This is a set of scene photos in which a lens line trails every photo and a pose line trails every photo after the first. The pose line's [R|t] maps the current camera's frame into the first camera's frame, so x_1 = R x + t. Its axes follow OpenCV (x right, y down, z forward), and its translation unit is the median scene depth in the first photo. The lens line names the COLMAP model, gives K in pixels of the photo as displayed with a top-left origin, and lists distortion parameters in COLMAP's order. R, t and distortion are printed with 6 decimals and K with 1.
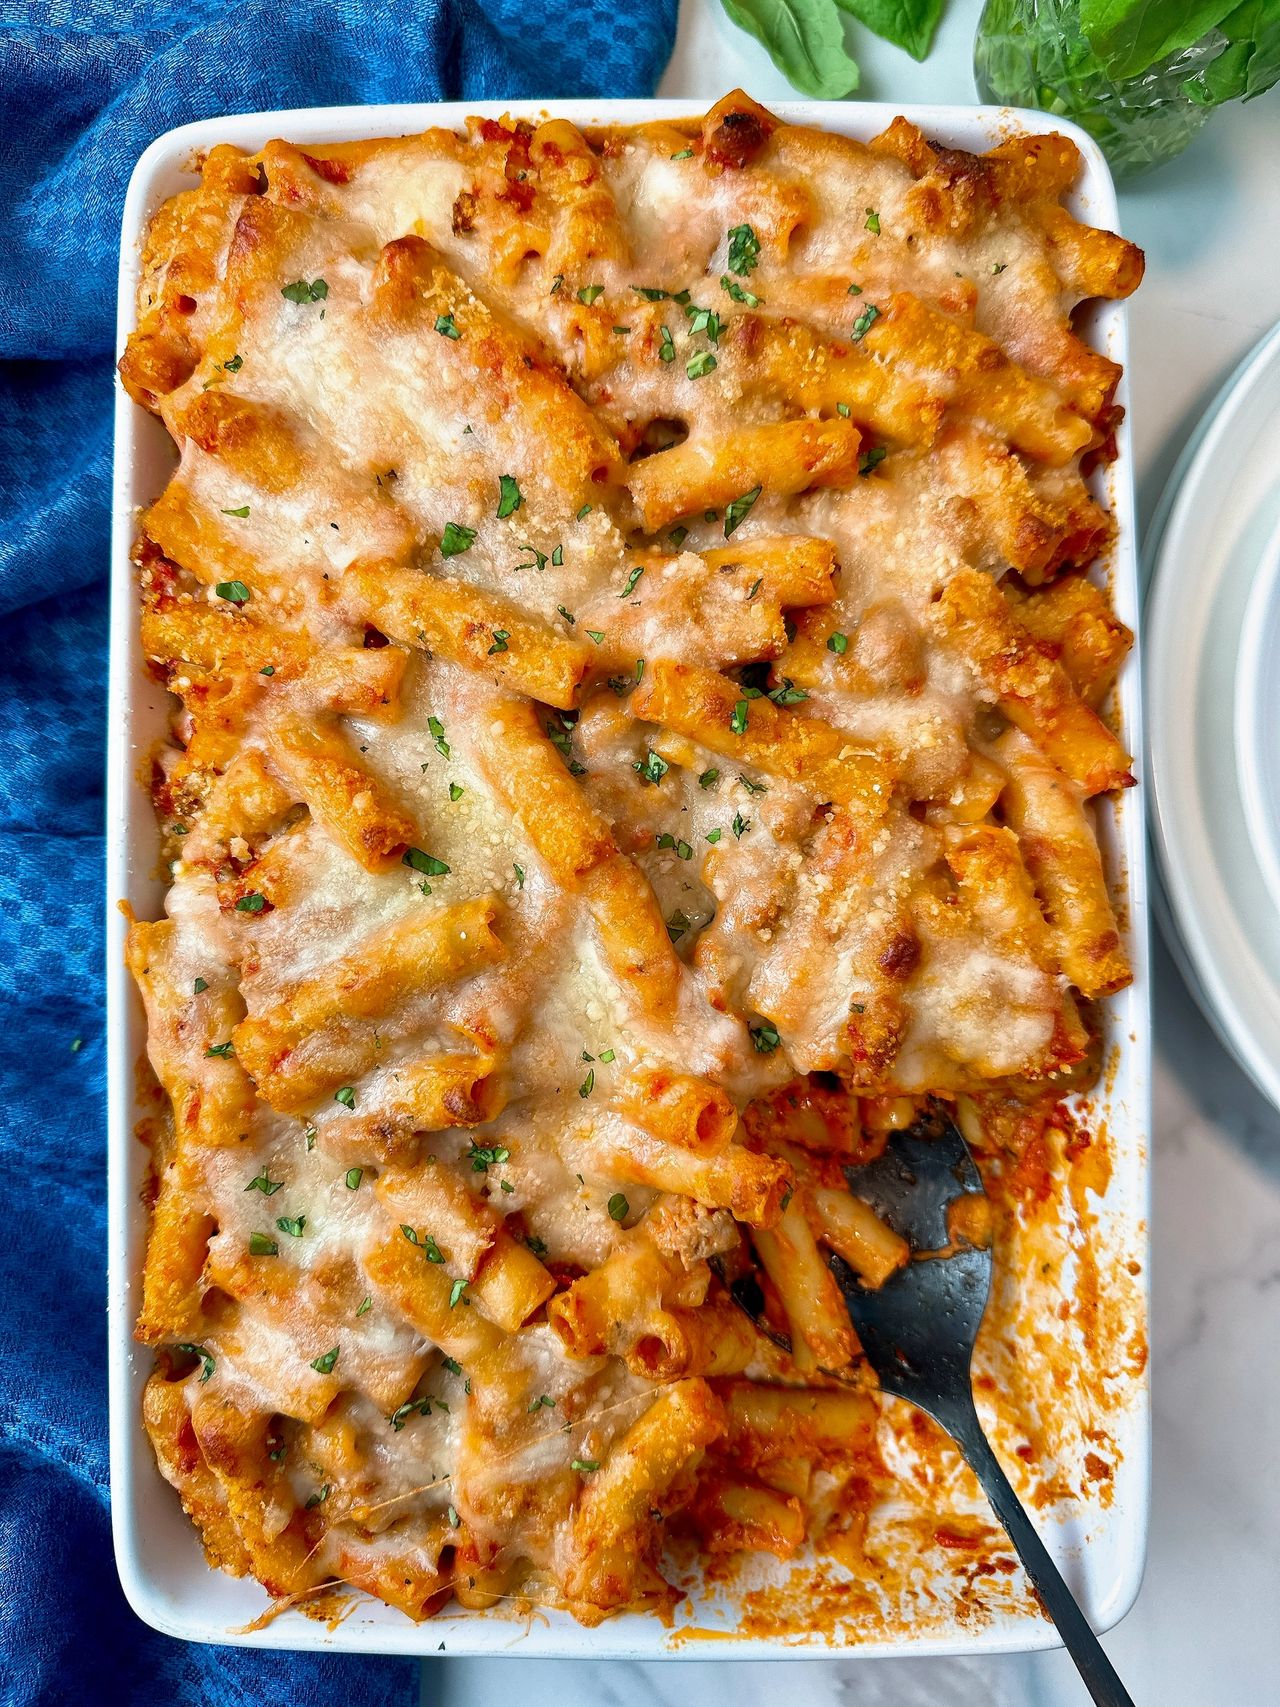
lens RADIAL K [[1182.6, 0, 640.0], [0, 1182.6, 853.5], [0, 0, 1]] dist [-0.078723, -0.002326]
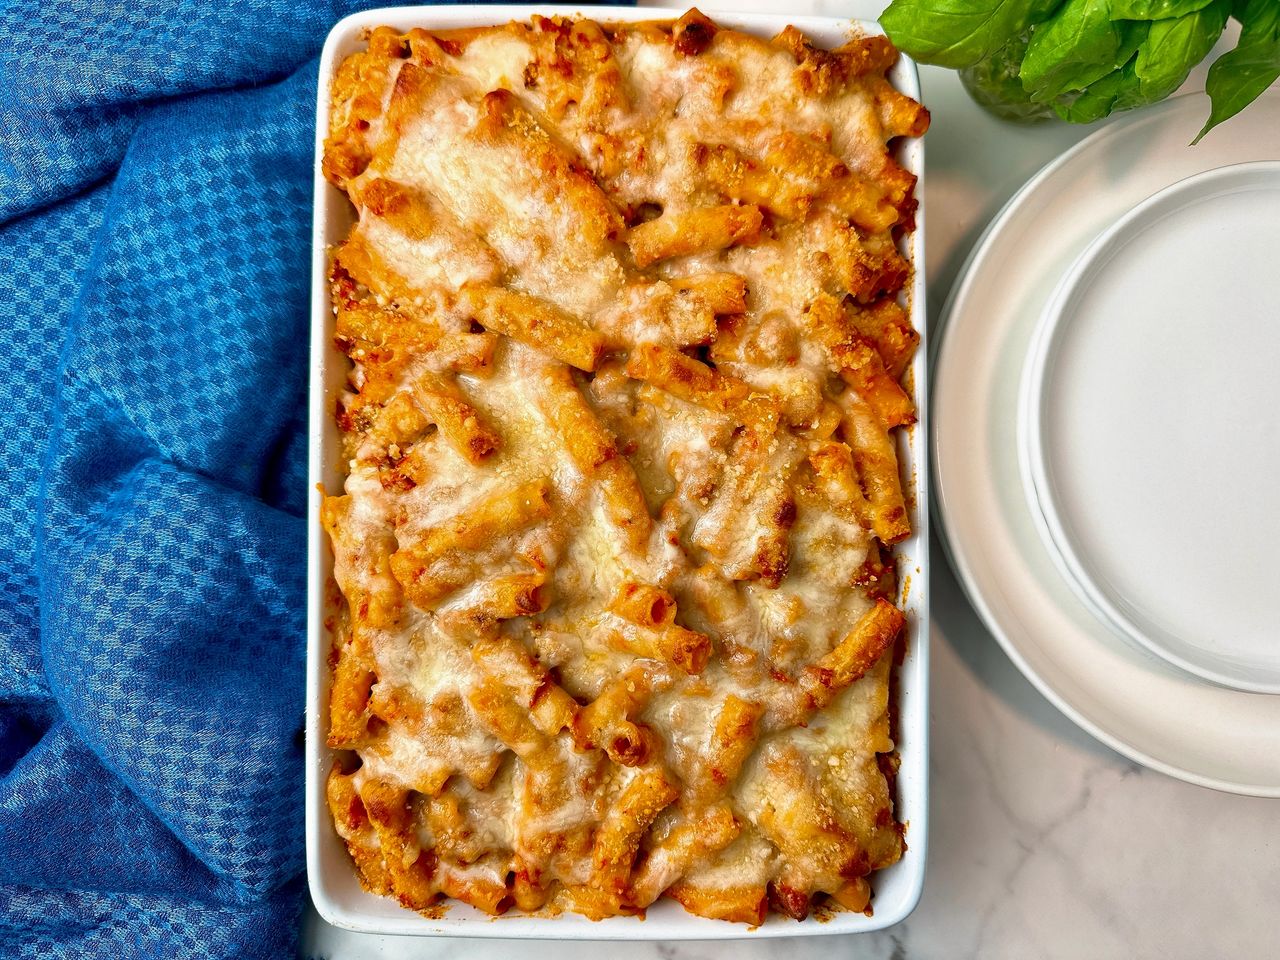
lens RADIAL K [[905.7, 0, 646.3], [0, 905.7, 532.9], [0, 0, 1]] dist [-0.102838, 0.004546]
pose [[0.998513, 0.008508, 0.053848, -0.047949], [-0.010650, 0.999158, 0.039618, 0.058155], [-0.053465, -0.040133, 0.997763, -0.313755]]
